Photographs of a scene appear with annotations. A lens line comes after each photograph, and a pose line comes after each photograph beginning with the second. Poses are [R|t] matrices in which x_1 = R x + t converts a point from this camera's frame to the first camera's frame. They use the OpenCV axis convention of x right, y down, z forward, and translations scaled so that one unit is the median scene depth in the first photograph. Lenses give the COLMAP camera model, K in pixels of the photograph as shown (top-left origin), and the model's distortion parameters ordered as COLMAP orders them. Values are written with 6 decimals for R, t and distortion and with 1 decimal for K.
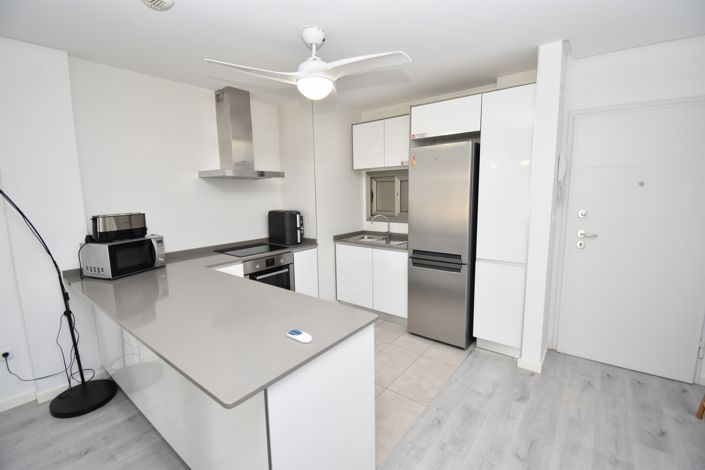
lens RADIAL K [[309.6, 0, 352.5], [0, 309.6, 235.0], [0, 0, 1]] dist [0.000852, -0.016310]
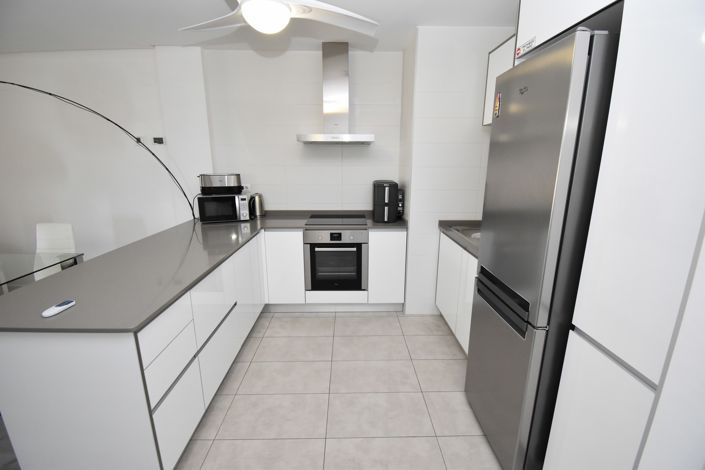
lens RADIAL K [[309.6, 0, 352.5], [0, 309.6, 235.0], [0, 0, 1]] dist [0.000852, -0.016310]
pose [[0.621998, 0.202060, -0.756499, 0.450353], [-0.117449, 0.979276, 0.164996, -0.072577], [0.774161, -0.013778, 0.632839, 0.447352]]
